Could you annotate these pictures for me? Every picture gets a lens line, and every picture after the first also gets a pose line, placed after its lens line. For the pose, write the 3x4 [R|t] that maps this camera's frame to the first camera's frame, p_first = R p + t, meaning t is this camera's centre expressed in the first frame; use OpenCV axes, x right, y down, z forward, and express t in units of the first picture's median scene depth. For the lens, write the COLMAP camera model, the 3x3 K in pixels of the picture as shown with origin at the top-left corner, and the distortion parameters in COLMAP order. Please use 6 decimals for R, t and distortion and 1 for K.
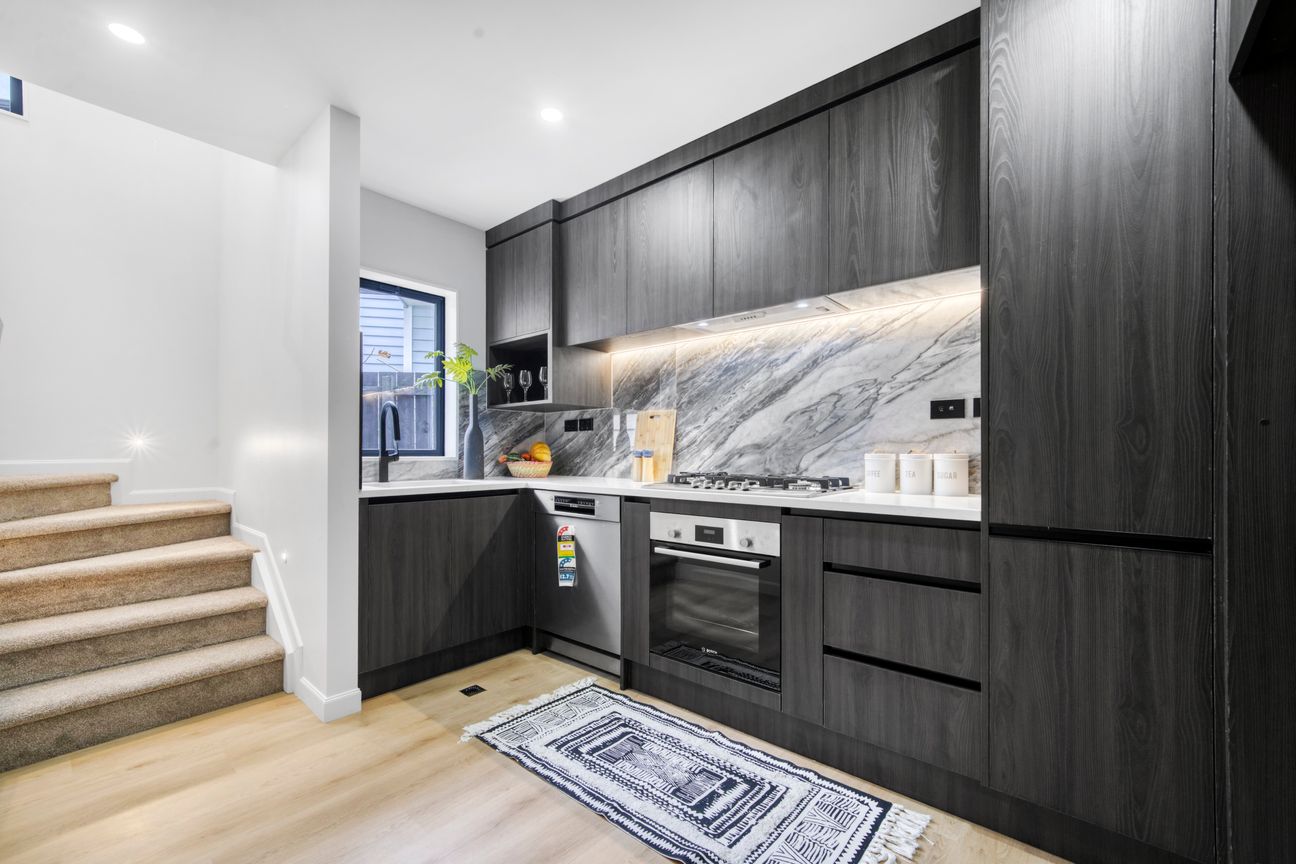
lens RADIAL K [[539.4, 0, 648.5], [0, 539.4, 450.0], [0, 0, 1]] dist [0.000941, -0.000011]
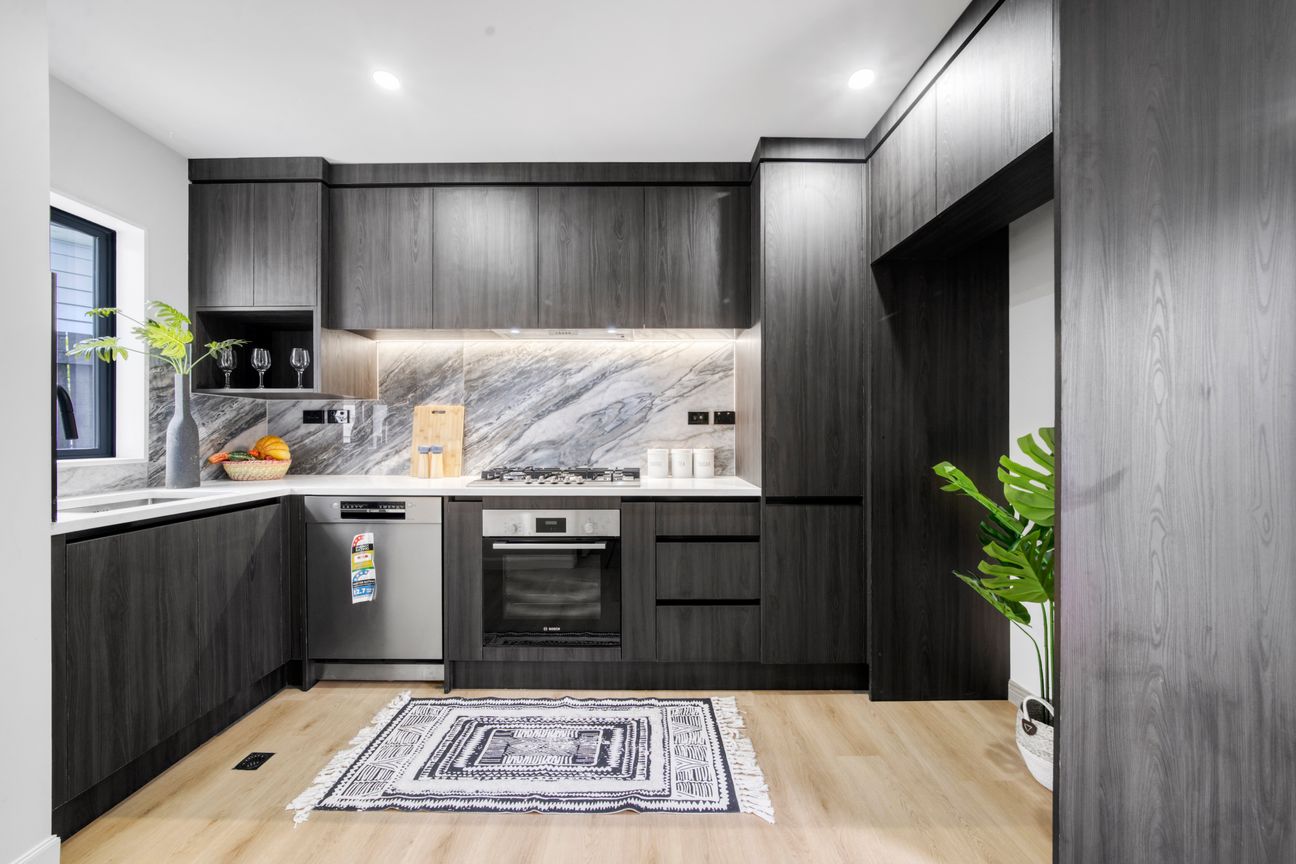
lens RADIAL K [[464.9, 0, 648.0], [0, 464.9, 432.0], [0, 0, 1]] dist [-0.013876, 0.000132]
pose [[0.755974, 0.004065, 0.654589, -0.361605], [-0.003780, 0.999991, -0.001844, -0.034734], [-0.654591, -0.001080, 0.755982, 0.139798]]
